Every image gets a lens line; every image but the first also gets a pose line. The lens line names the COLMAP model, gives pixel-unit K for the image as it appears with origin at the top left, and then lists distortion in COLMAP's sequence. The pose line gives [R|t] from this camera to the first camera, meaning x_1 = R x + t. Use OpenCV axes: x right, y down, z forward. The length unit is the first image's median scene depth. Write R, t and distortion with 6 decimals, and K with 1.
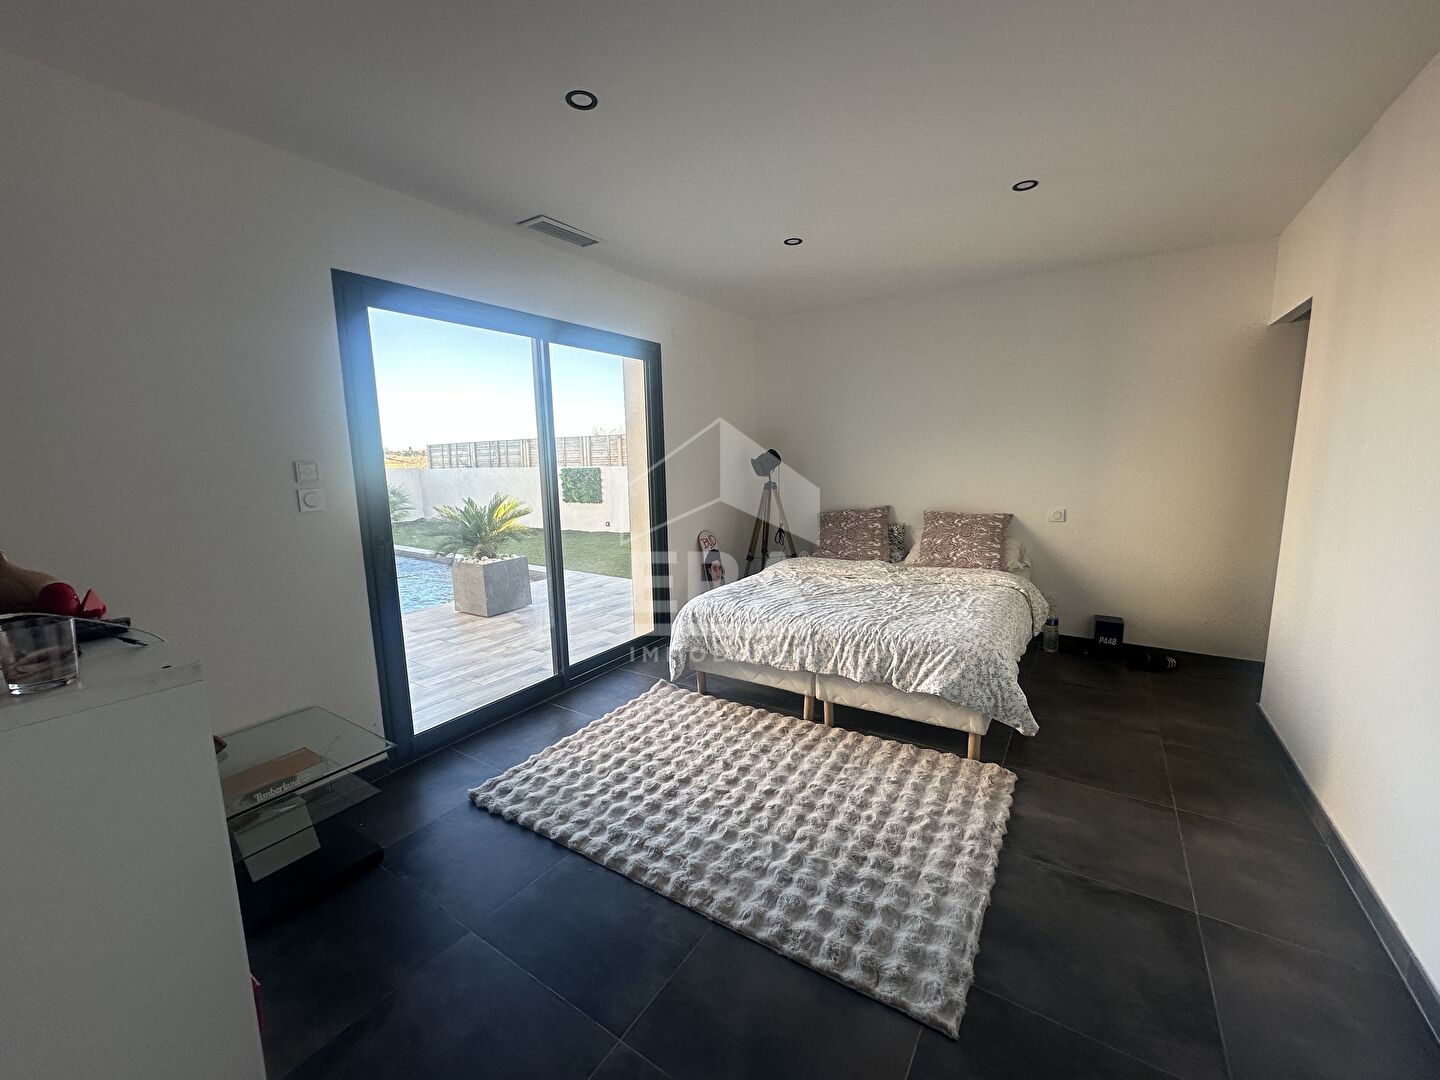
lens RADIAL K [[577.1, 0, 715.3], [0, 577.1, 542.8], [0, 0, 1]] dist [-0.000783, -0.000180]
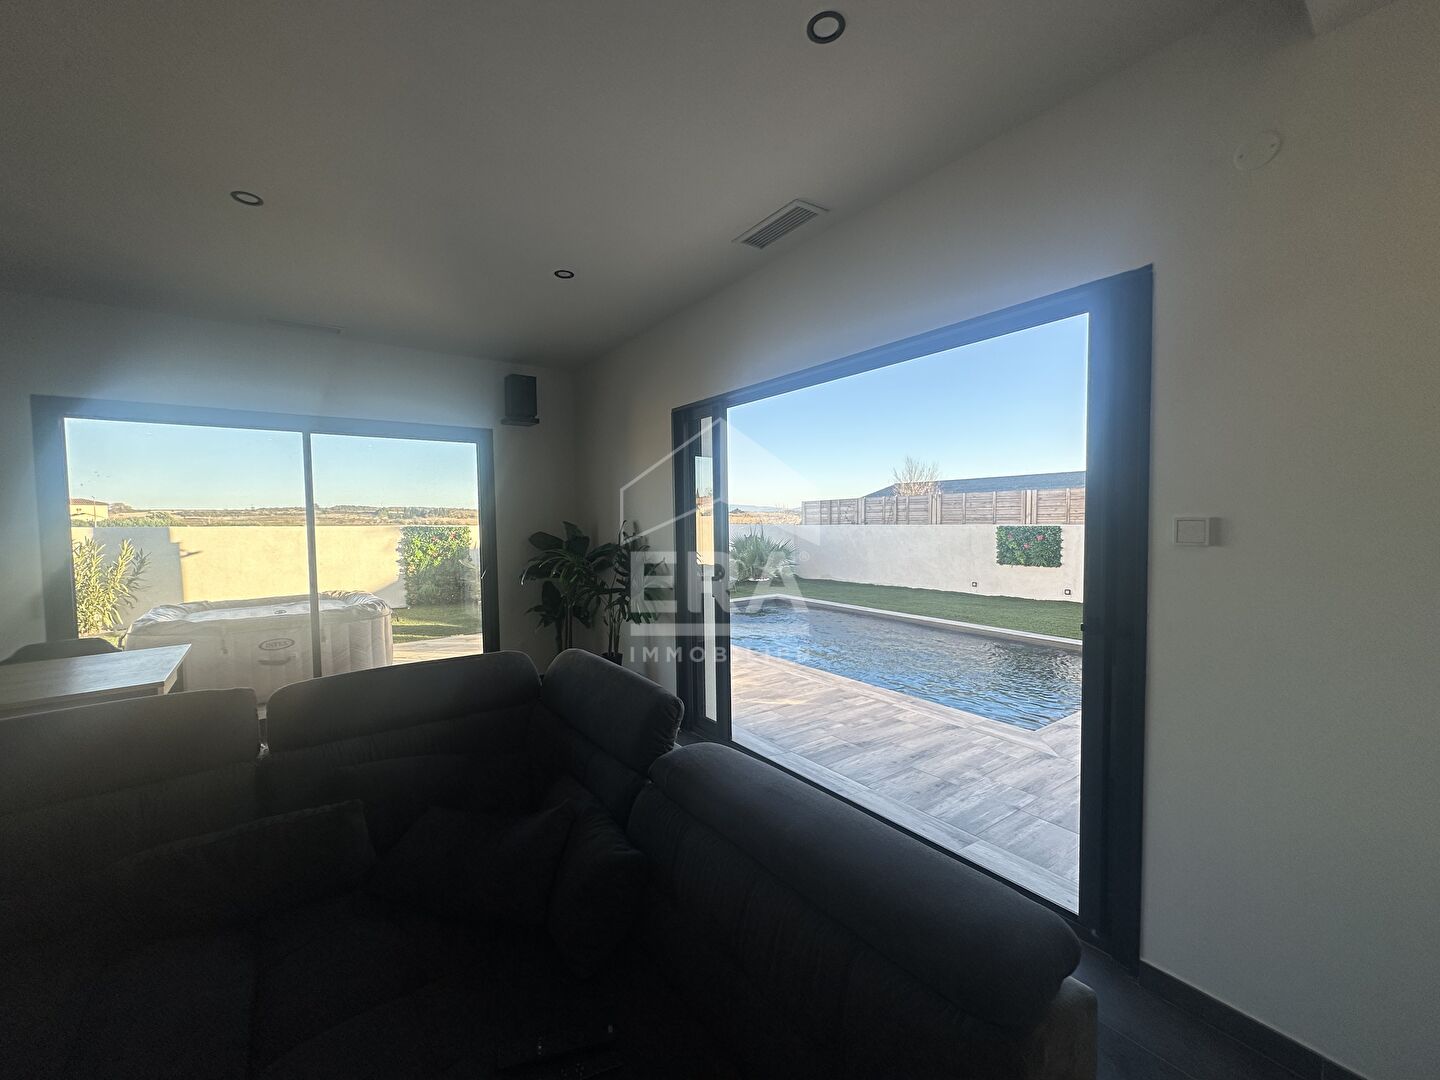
lens RADIAL K [[577.1, 0, 715.3], [0, 577.1, 542.8], [0, 0, 1]] dist [-0.000783, -0.000180]
pose [[0.939400, 0.020881, -0.342187, -0.375880], [-0.055054, 0.994377, -0.090461, 0.001029], [0.338374, 0.103817, 0.935267, 0.024315]]
